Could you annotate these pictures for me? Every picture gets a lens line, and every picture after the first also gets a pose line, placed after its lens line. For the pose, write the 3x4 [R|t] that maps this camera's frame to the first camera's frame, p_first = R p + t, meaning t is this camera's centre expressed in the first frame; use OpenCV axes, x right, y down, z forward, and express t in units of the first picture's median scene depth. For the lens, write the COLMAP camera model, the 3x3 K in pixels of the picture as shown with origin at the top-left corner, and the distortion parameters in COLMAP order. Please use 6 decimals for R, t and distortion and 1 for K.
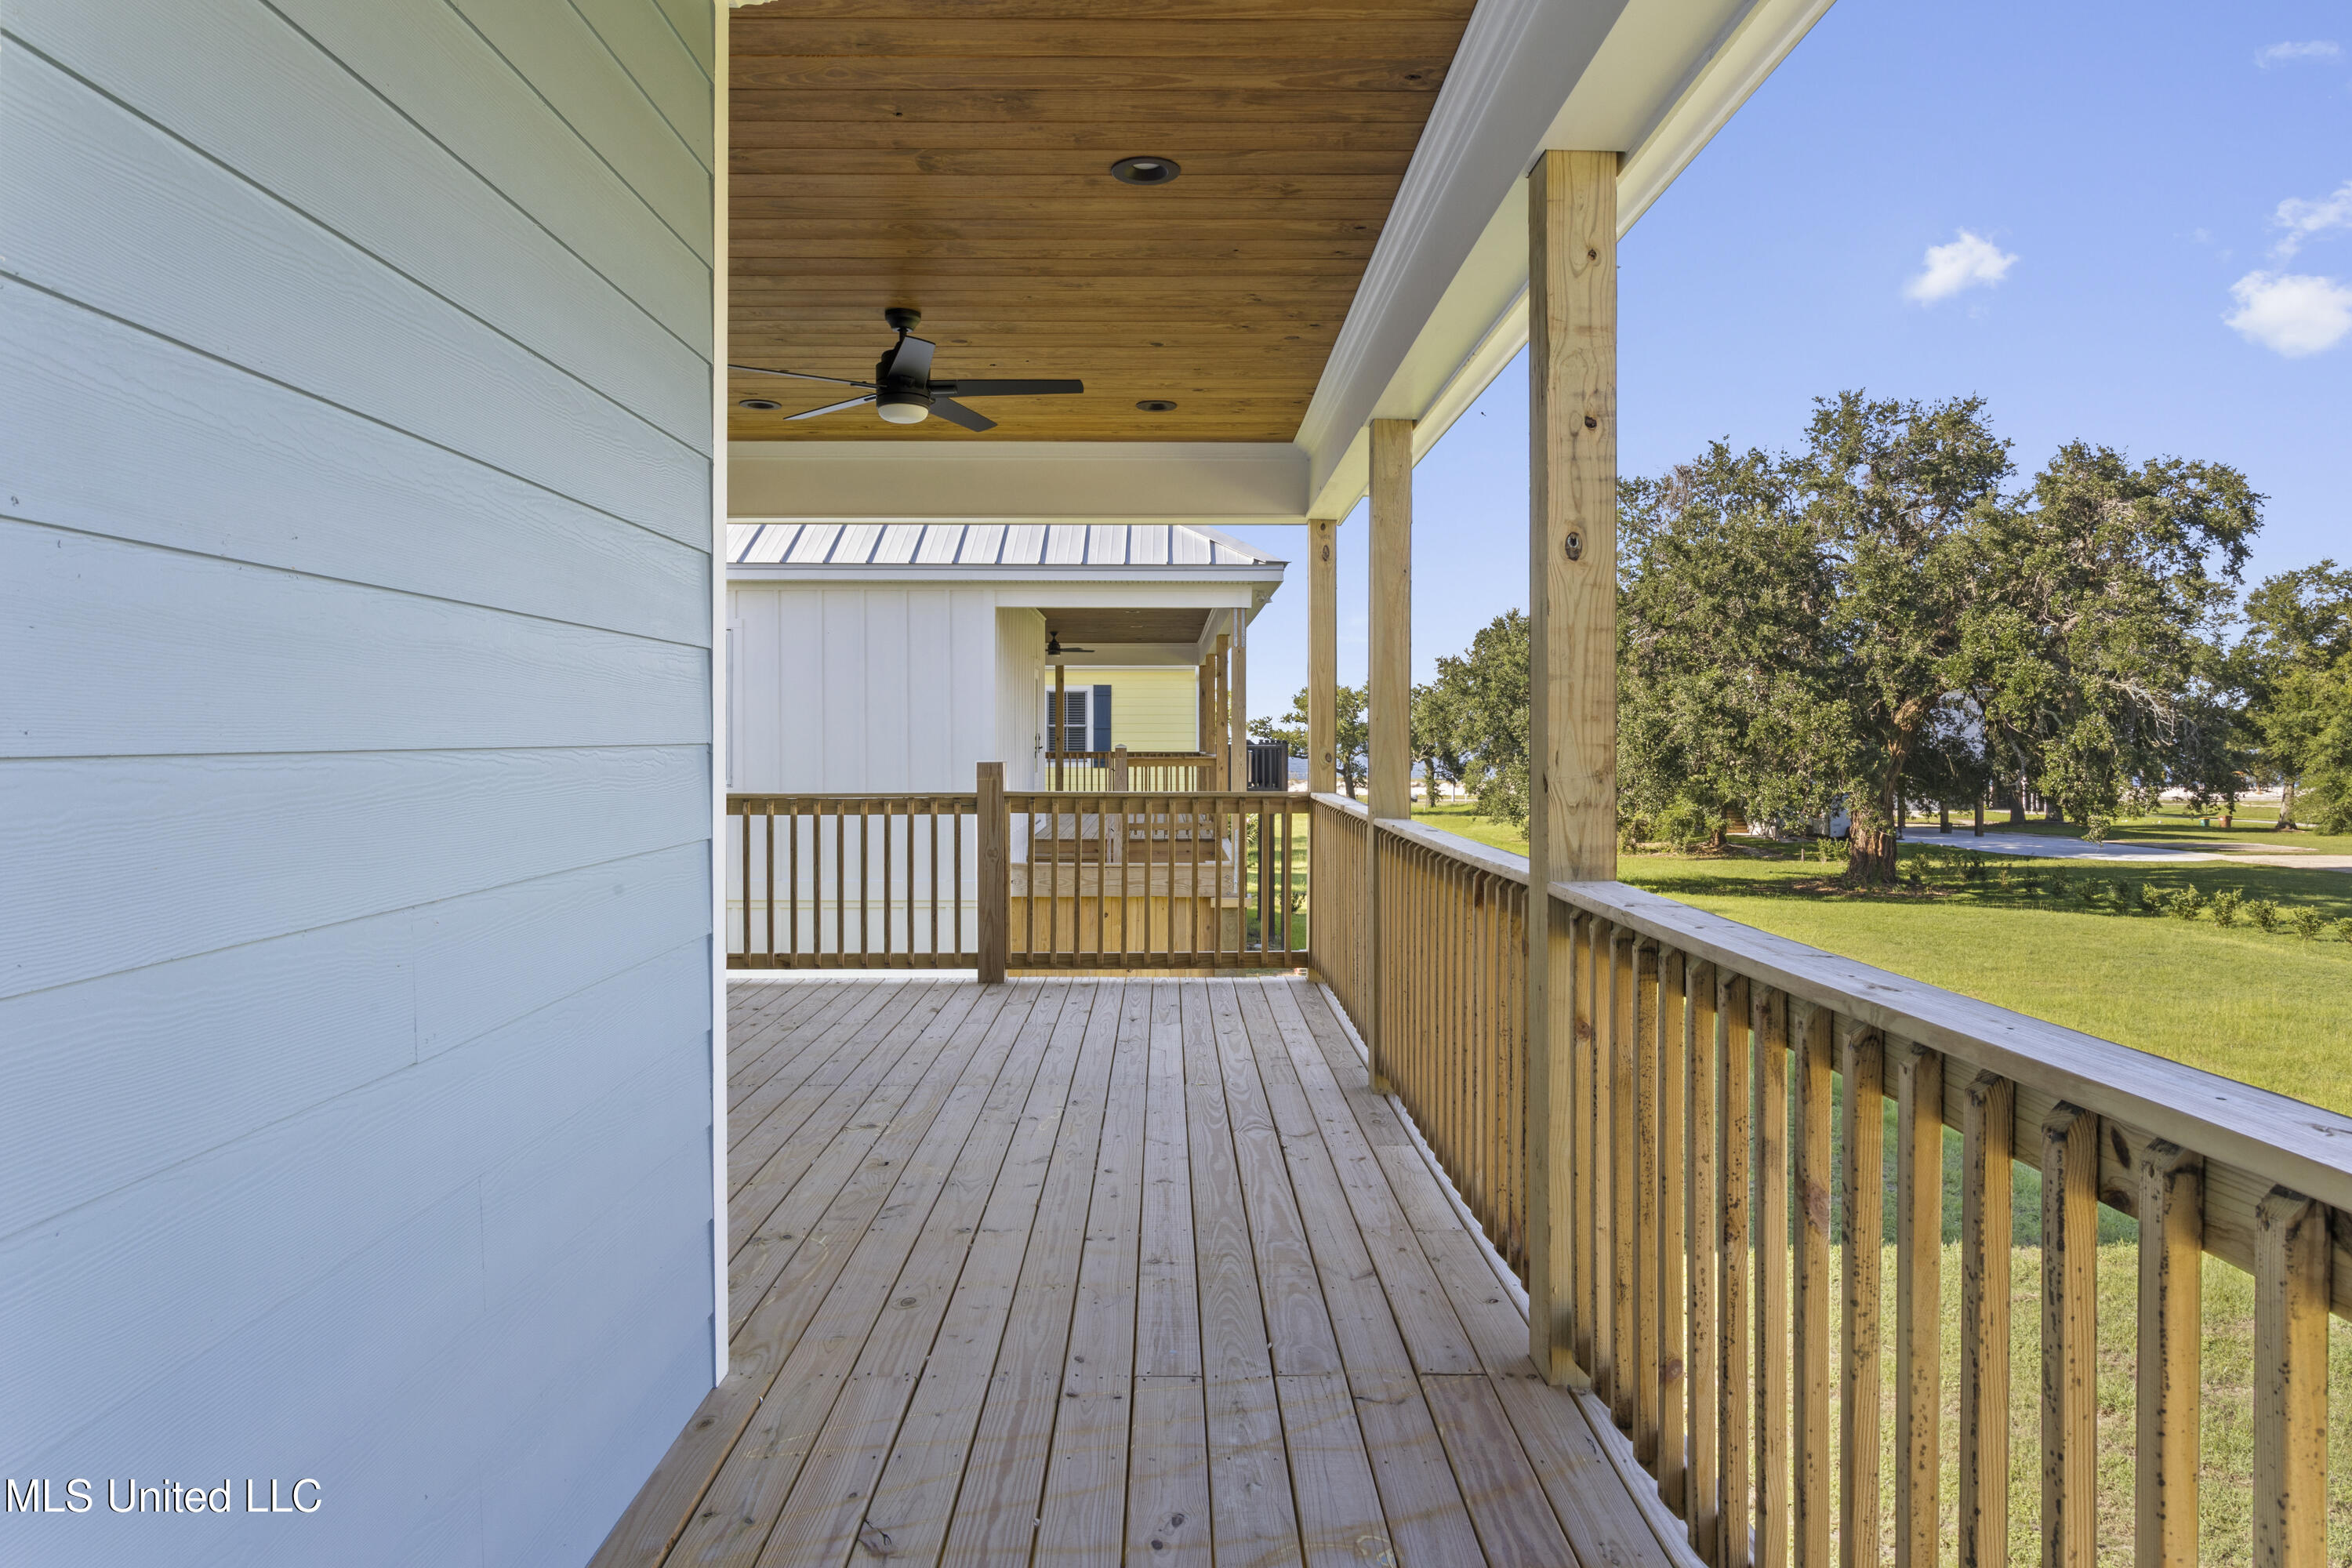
lens RADIAL K [[1444.4, 0, 1177.5], [0, 1444.4, 745.7], [0, 0, 1]] dist [-0.015023, -0.001356]
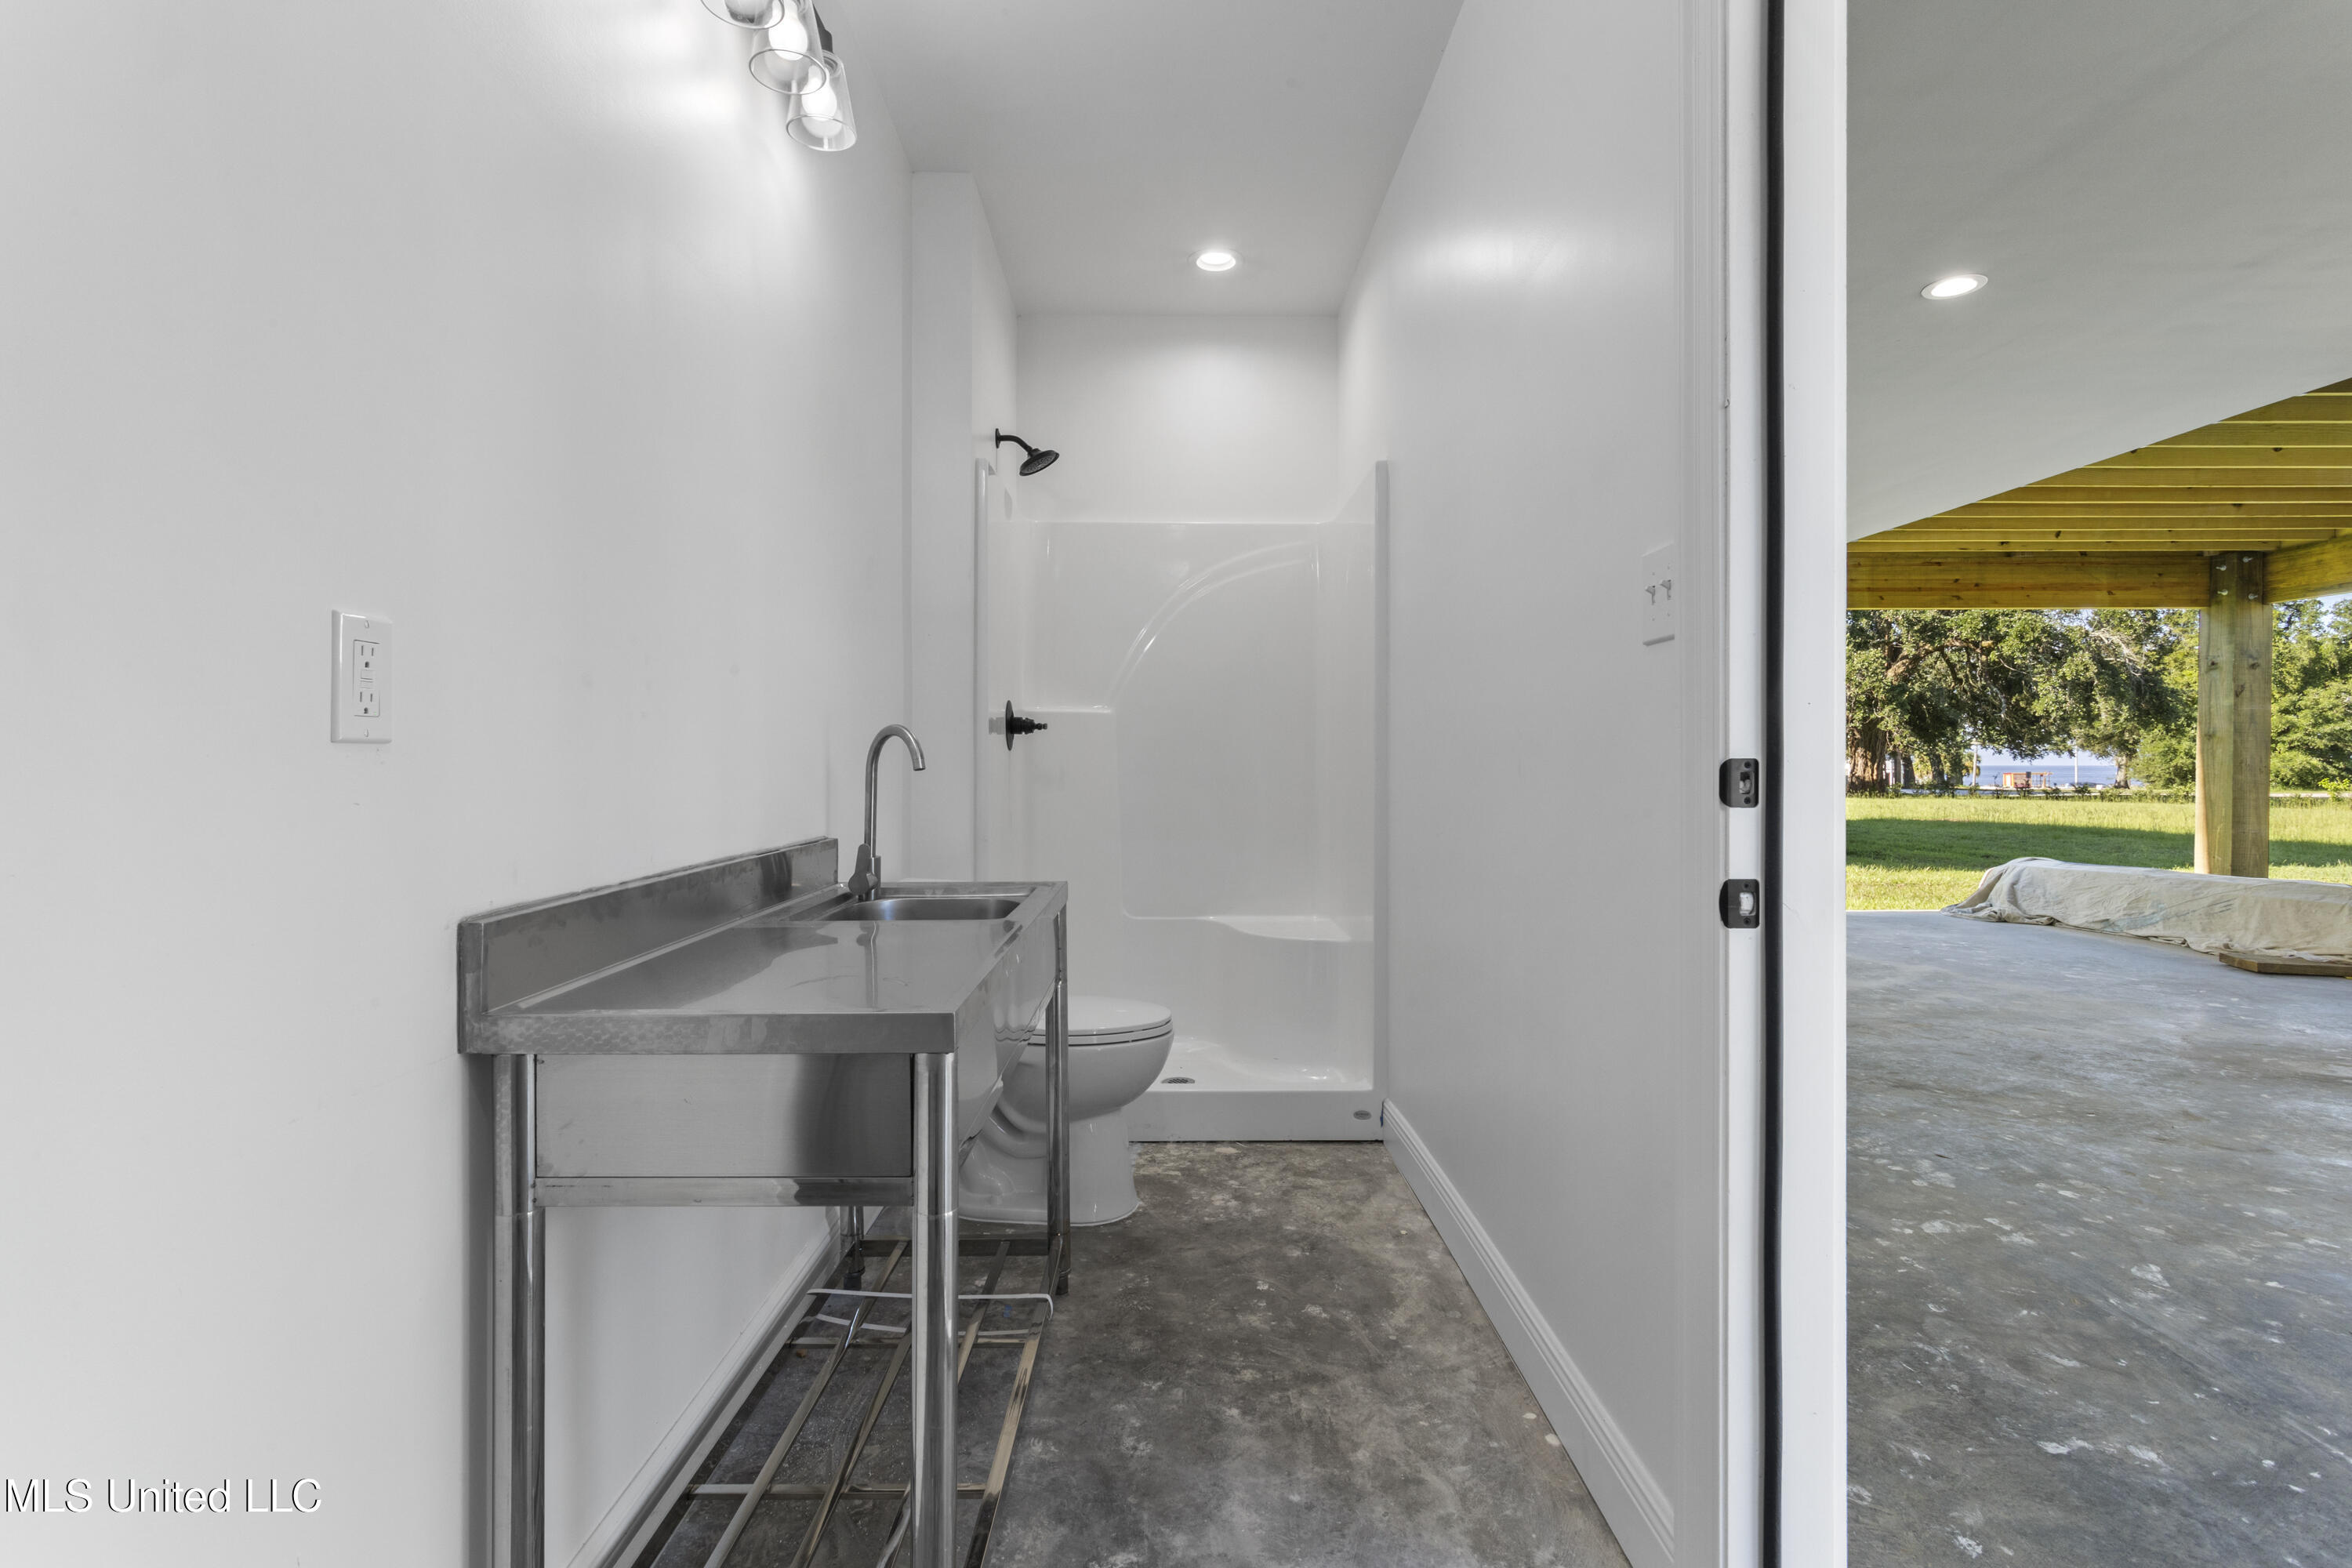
lens RADIAL K [[1102.6, 0, 1176.2], [0, 1102.6, 772.2], [0, 0, 1]] dist [0.001482, 0.000674]
pose [[0.999997, -0.001639, 0.001592, -0.182986], [0.001635, 0.999996, 0.002488, 0.075982], [-0.001596, -0.002486, 0.999996, -0.024613]]
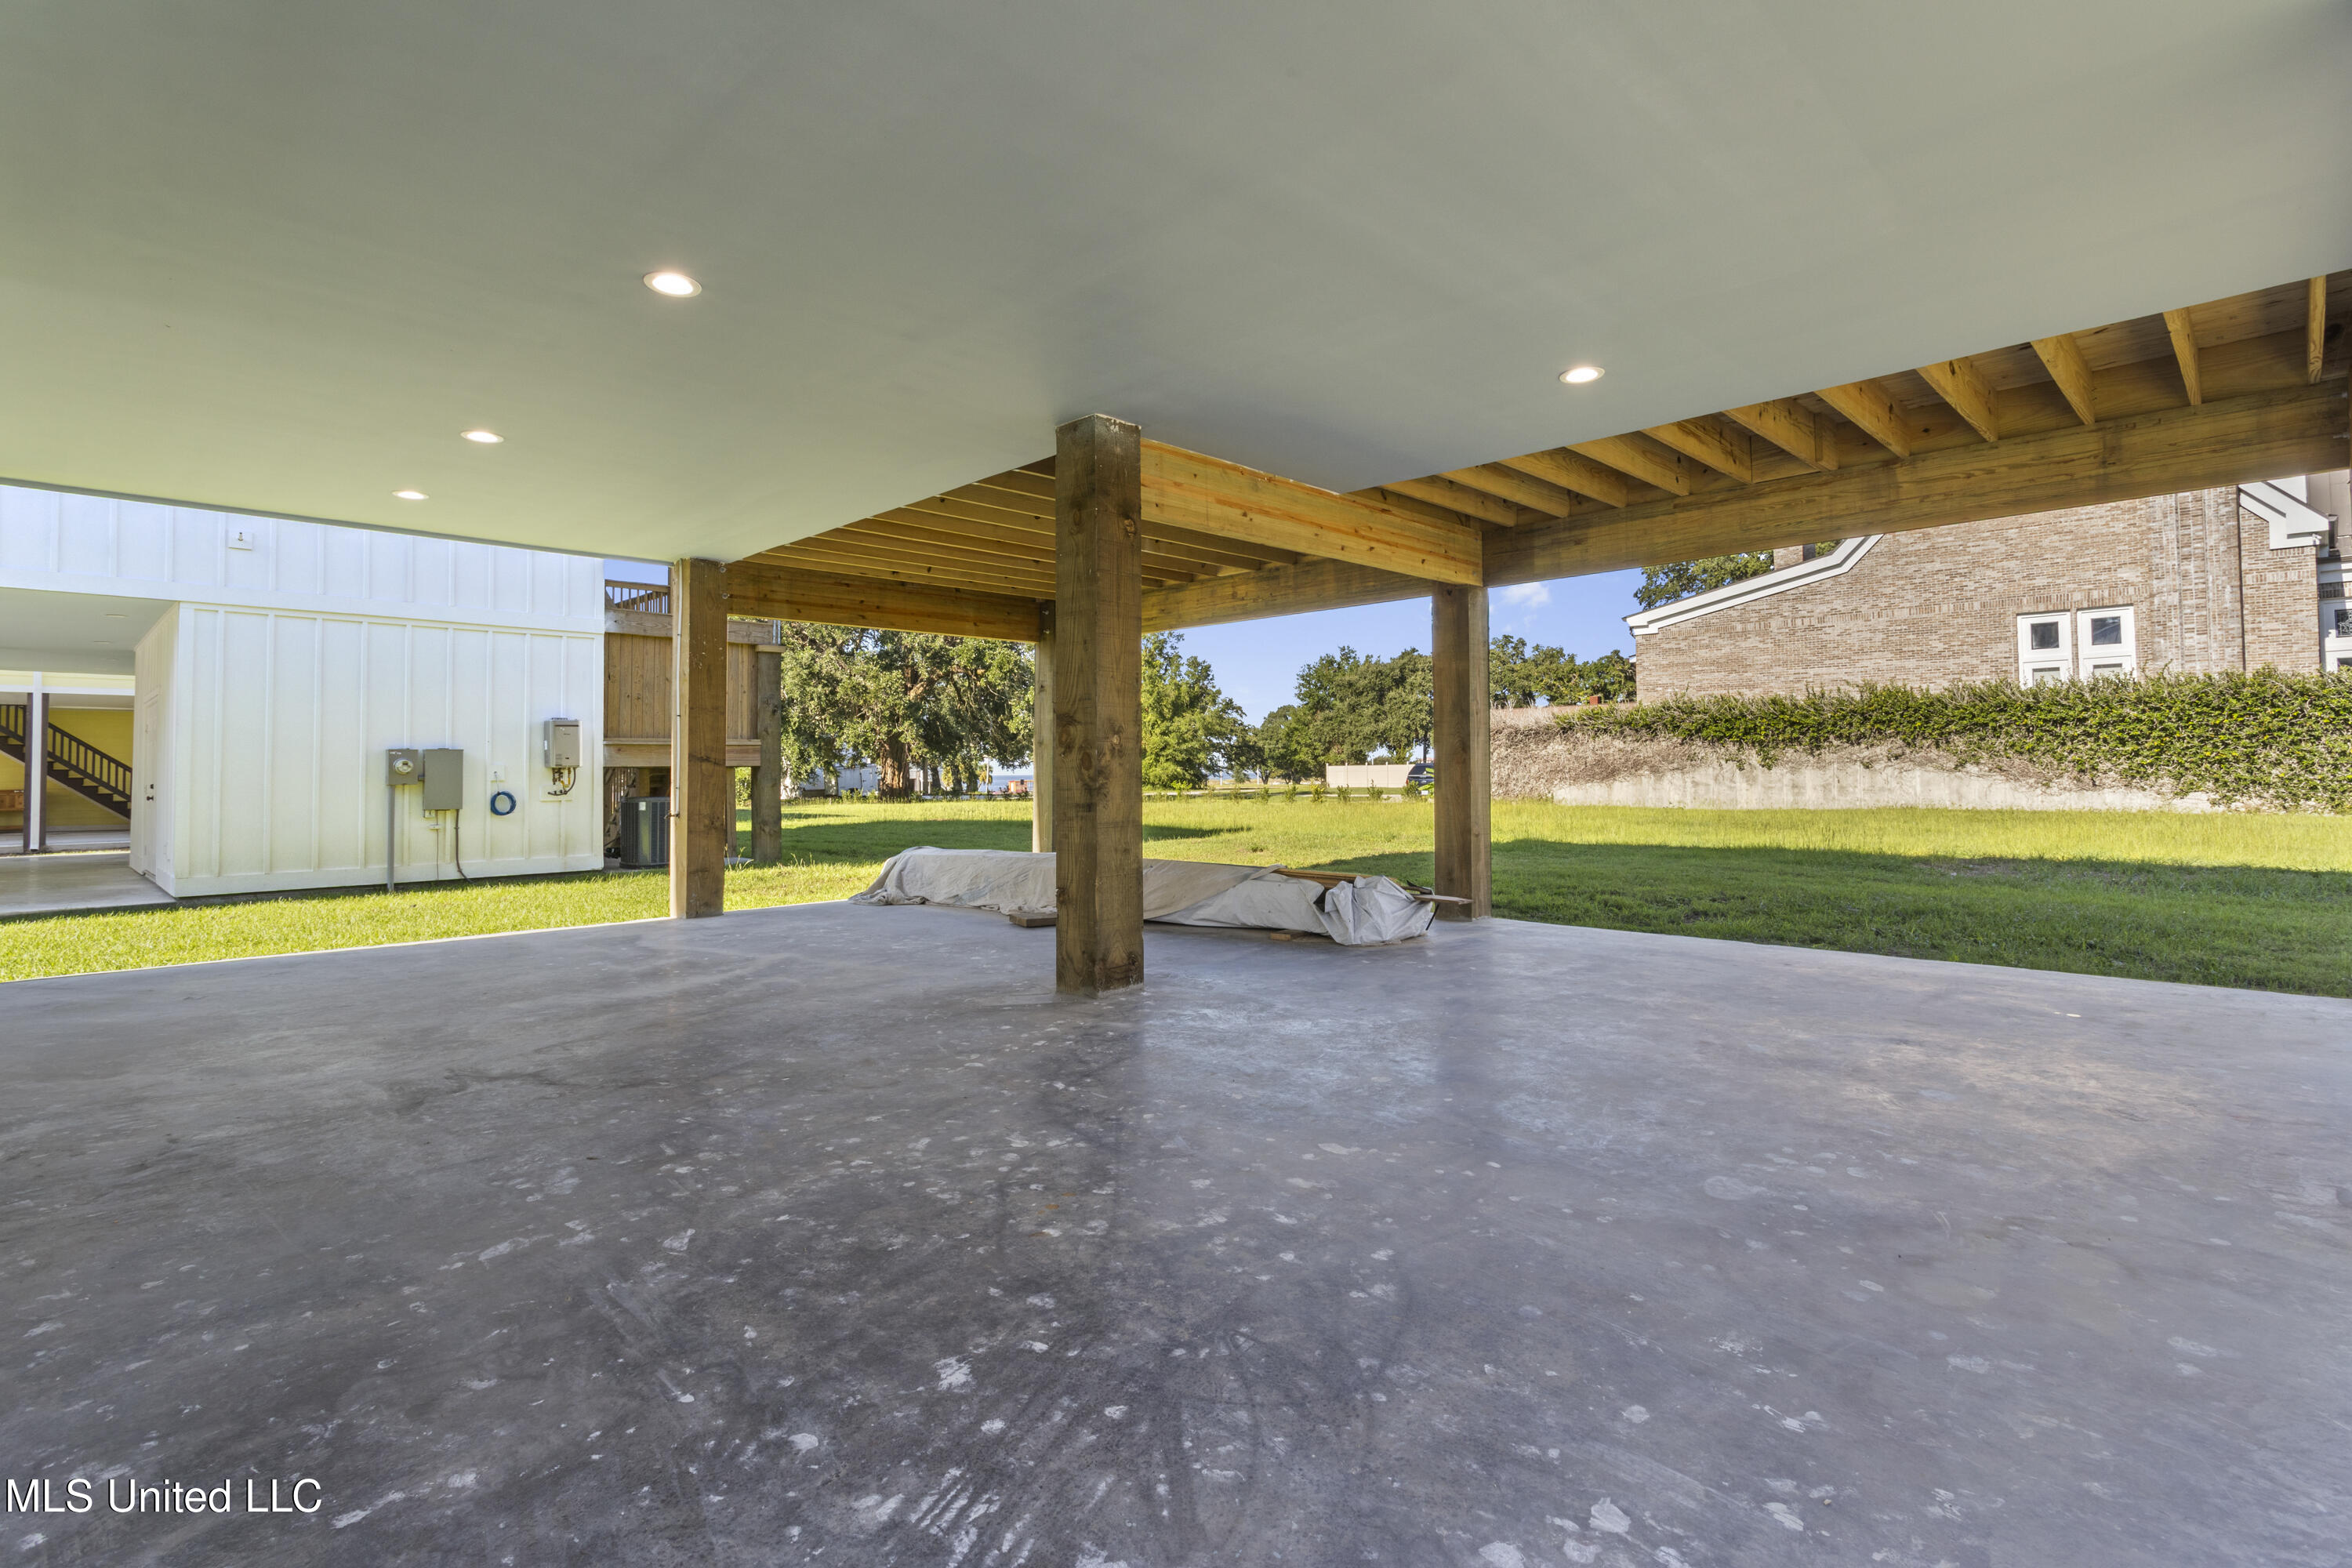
lens RADIAL K [[1118.6, 0, 1169.4], [0, 1118.6, 750.2], [0, 0, 1]] dist [-0.000452, 0.004883]
pose [[0.707101, 0.006264, 0.707085, -0.159065], [0.013035, 0.999675, -0.021891, 0.077667], [-0.706993, 0.024696, 0.706790, -0.027992]]
